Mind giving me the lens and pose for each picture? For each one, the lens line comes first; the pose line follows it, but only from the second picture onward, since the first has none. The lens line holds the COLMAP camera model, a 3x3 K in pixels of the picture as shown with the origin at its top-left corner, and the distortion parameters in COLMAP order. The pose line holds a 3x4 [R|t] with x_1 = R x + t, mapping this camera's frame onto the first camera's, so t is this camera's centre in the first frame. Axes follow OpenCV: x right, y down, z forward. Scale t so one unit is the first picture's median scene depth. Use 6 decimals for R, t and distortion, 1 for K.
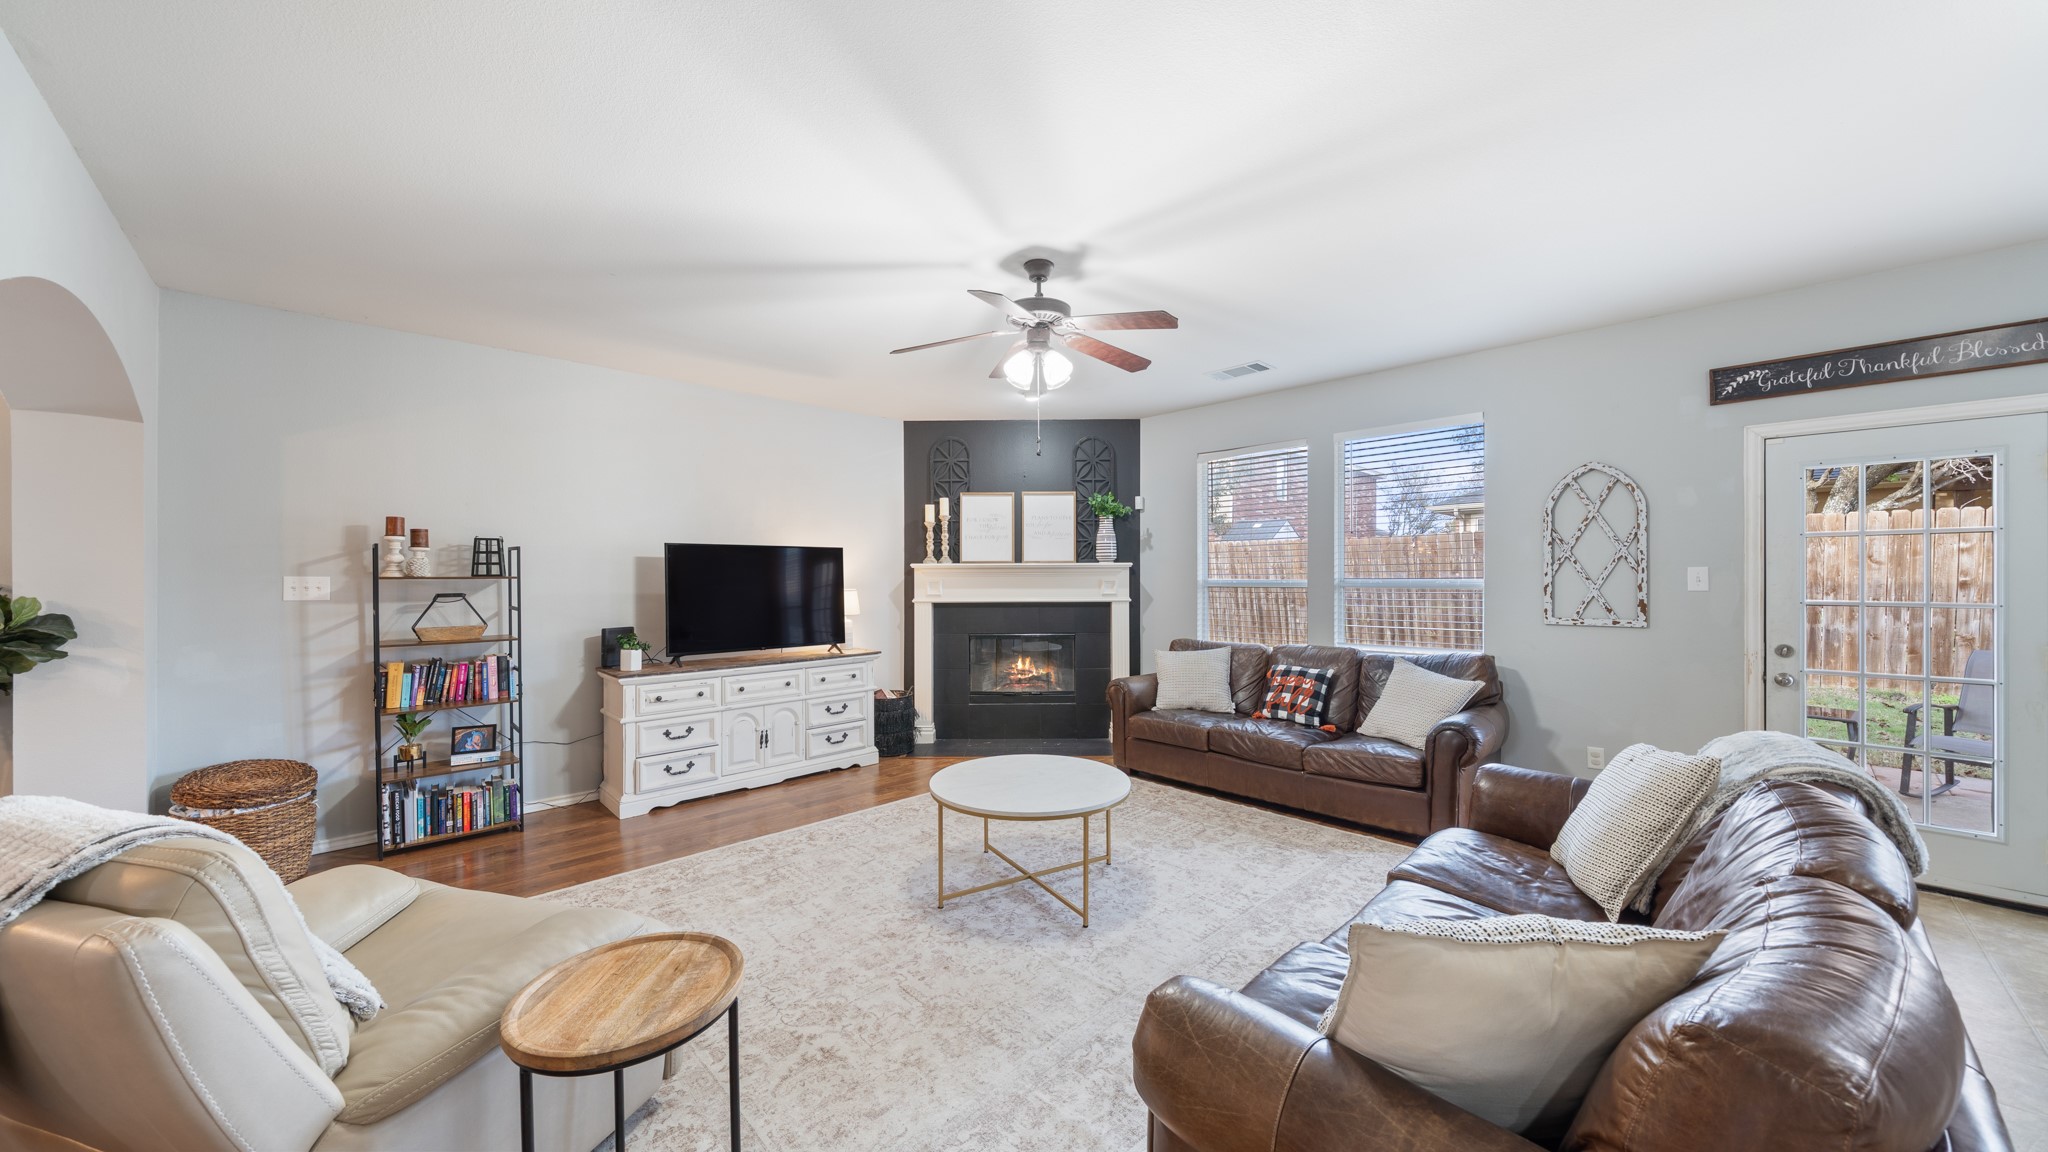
lens RADIAL K [[706.0, 0, 1022.5], [0, 706.0, 564.1], [0, 0, 1]] dist [-0.000382, 0.000048]
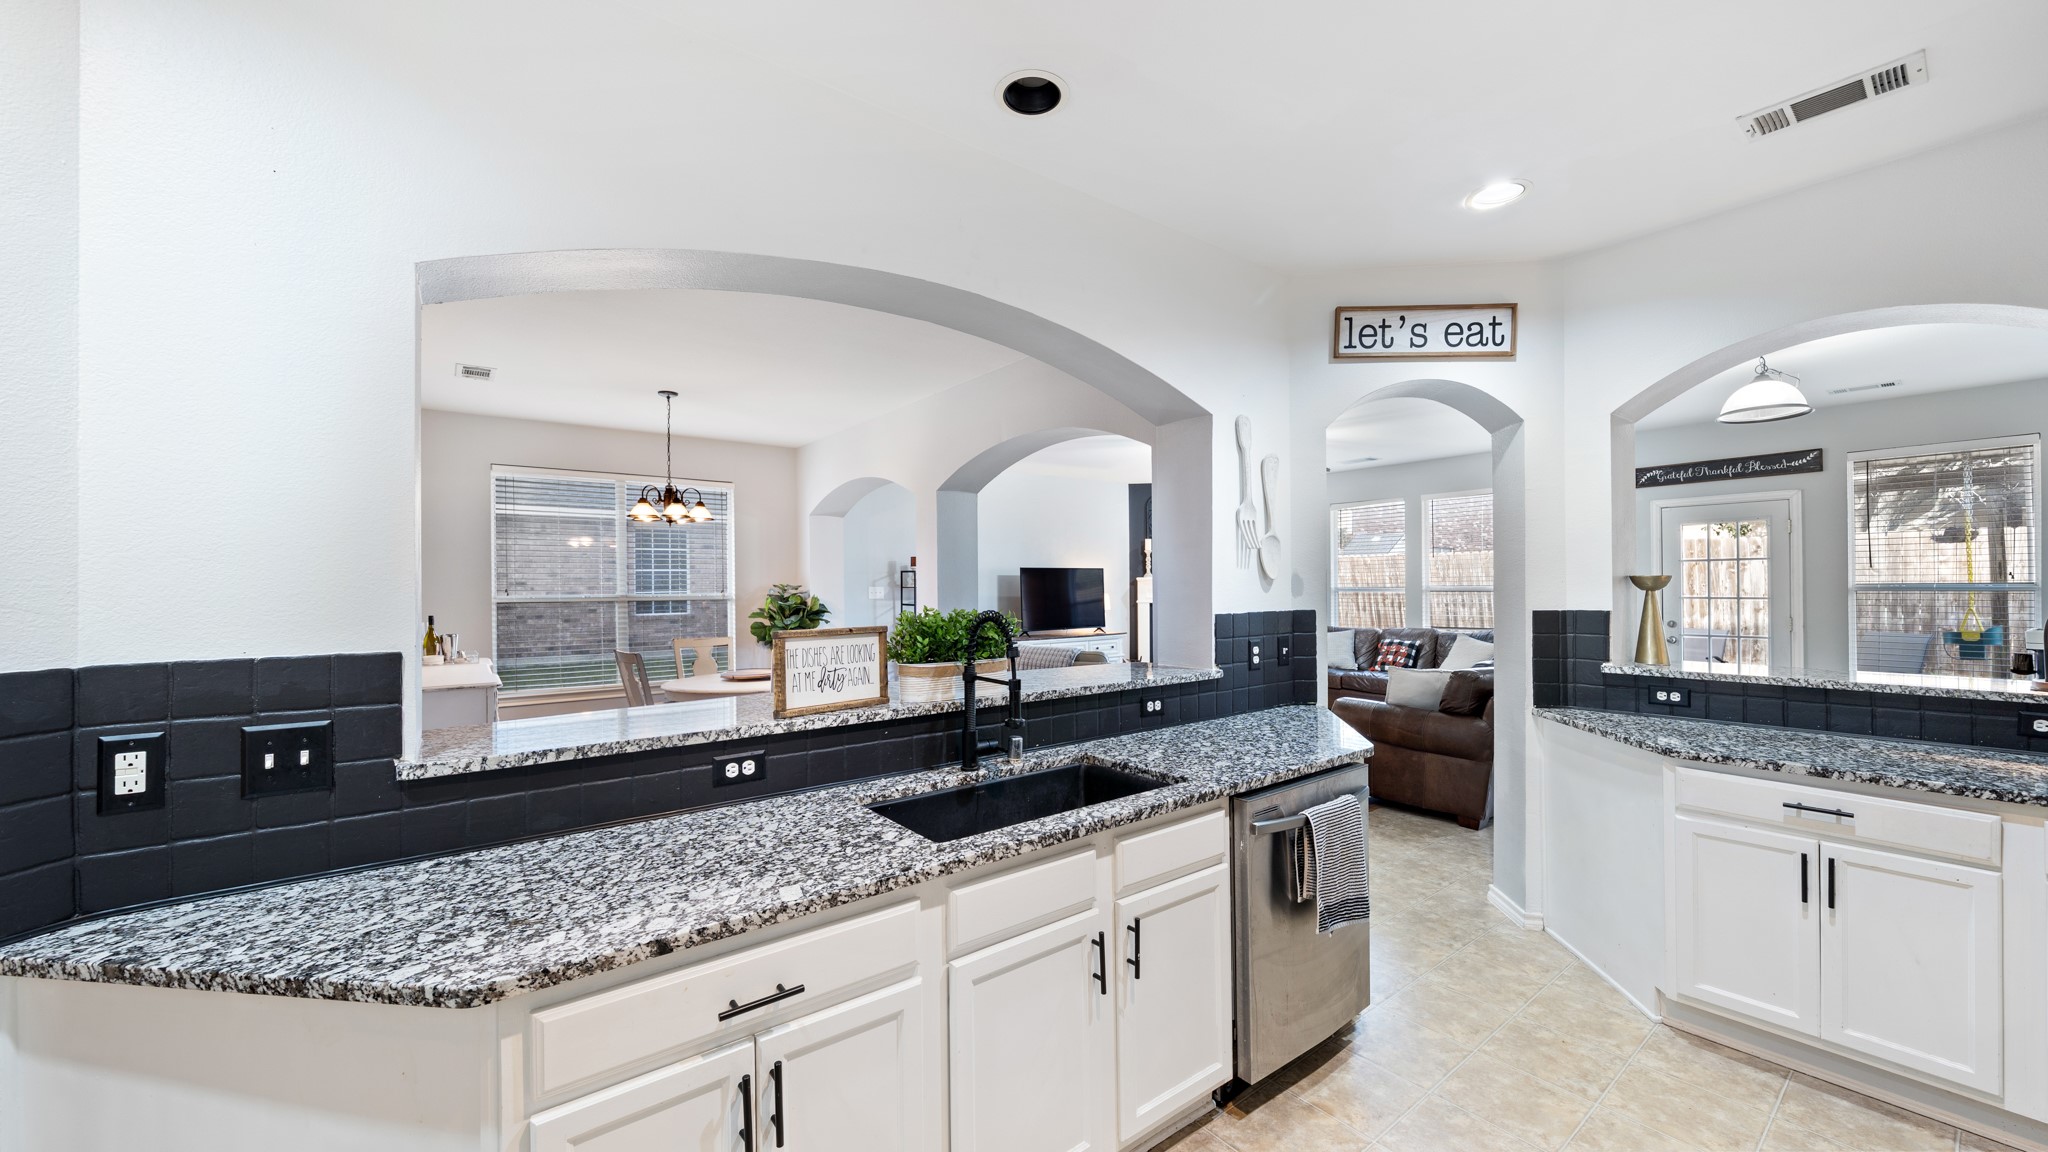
lens RADIAL K [[759.2, 0, 1024.0], [0, 759.2, 576.0], [0, 0, 1]] dist [0.000442, -0.000043]
pose [[0.993170, -0.006157, -0.116516, -0.267420], [0.006680, 0.999969, 0.004096, -0.015799], [0.116487, -0.004846, 0.993180, -0.858754]]
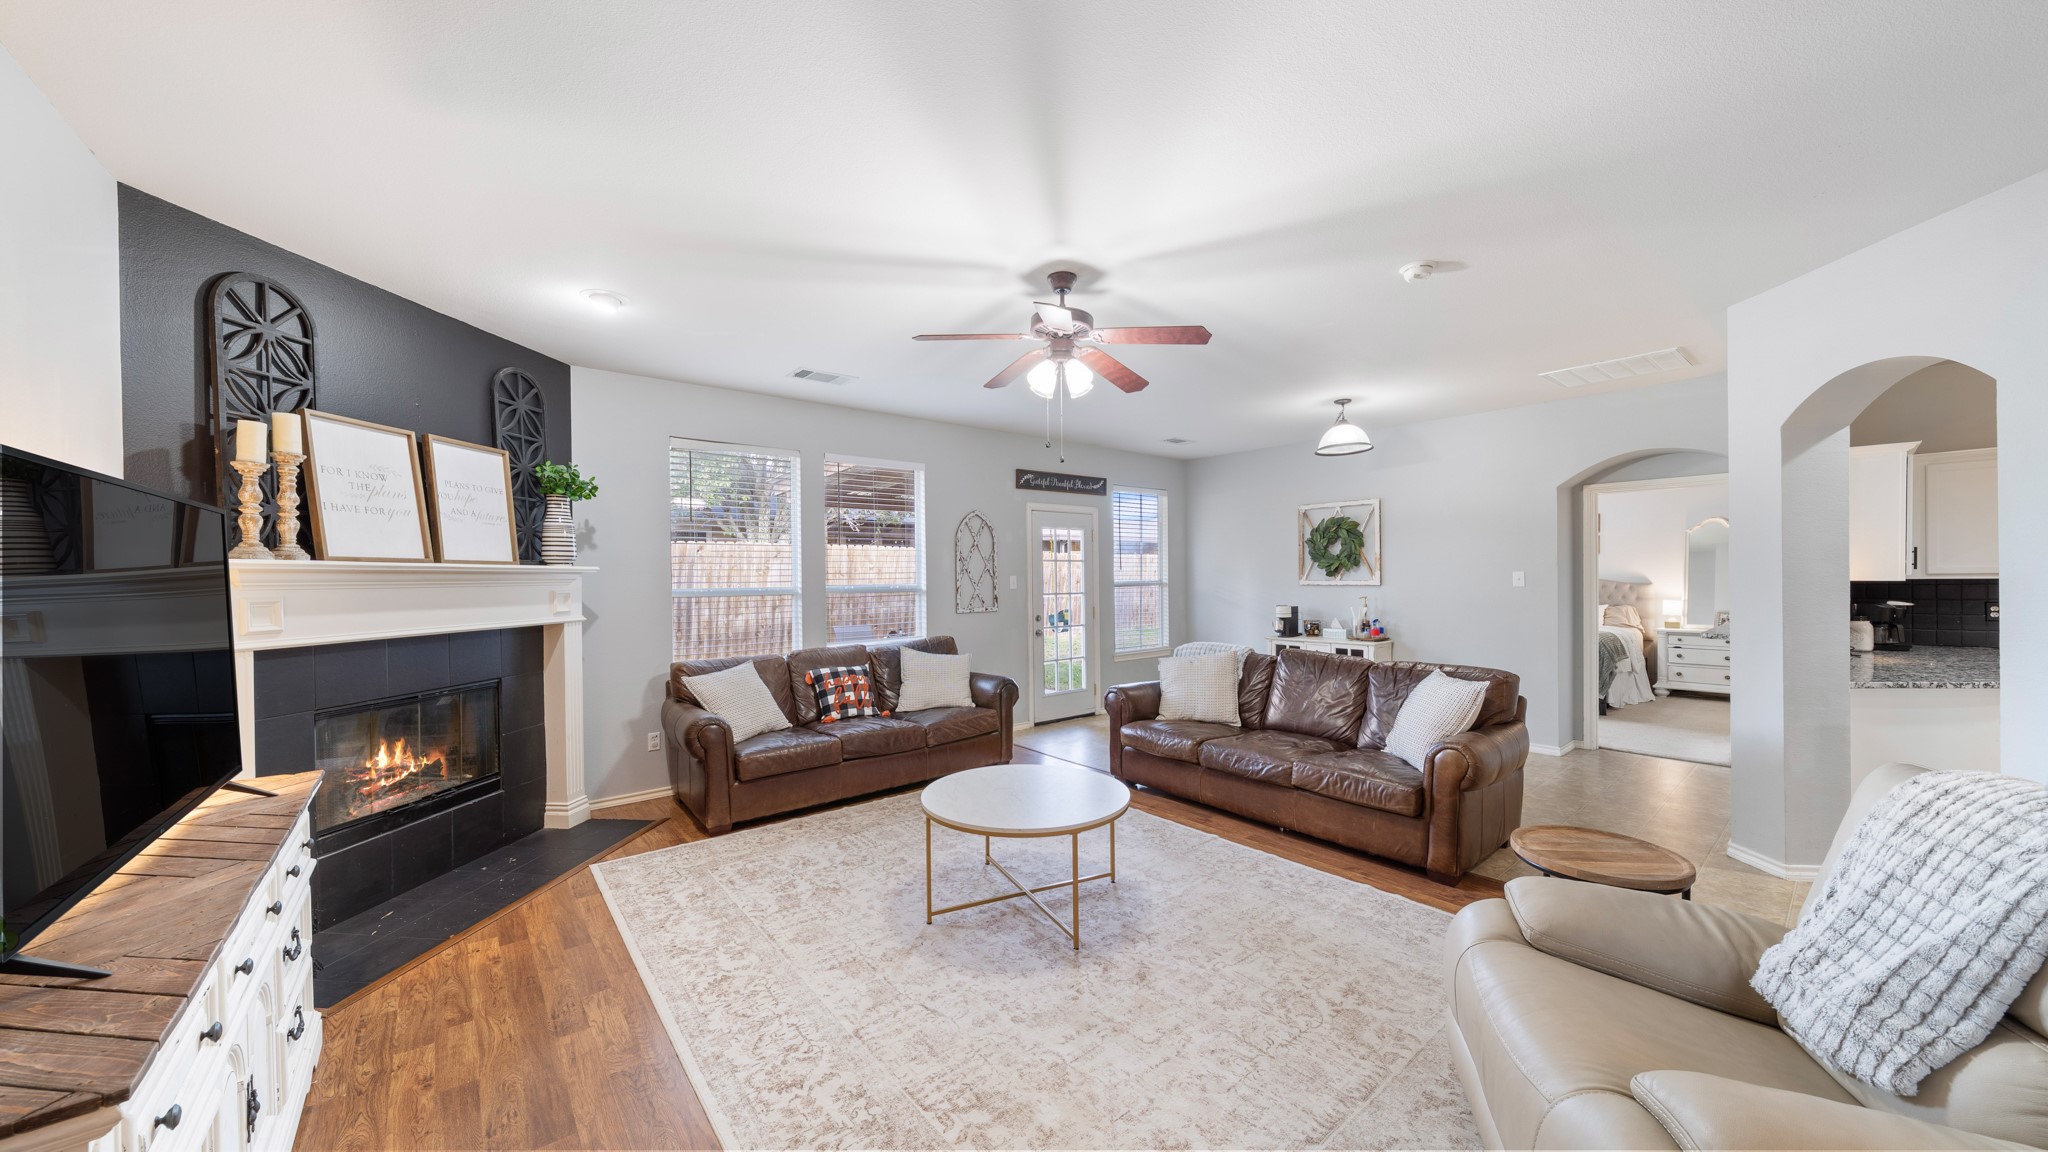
lens RADIAL K [[700.5, 0, 1024.0], [0, 700.5, 576.0], [0, 0, 1]] dist [0.000043, 0.000000]
pose [[0.086775, 0.004341, 0.996218, -0.656757], [-0.008526, 0.999957, -0.003615, 0.008528], [-0.996191, -0.008180, 0.086808, 0.640789]]
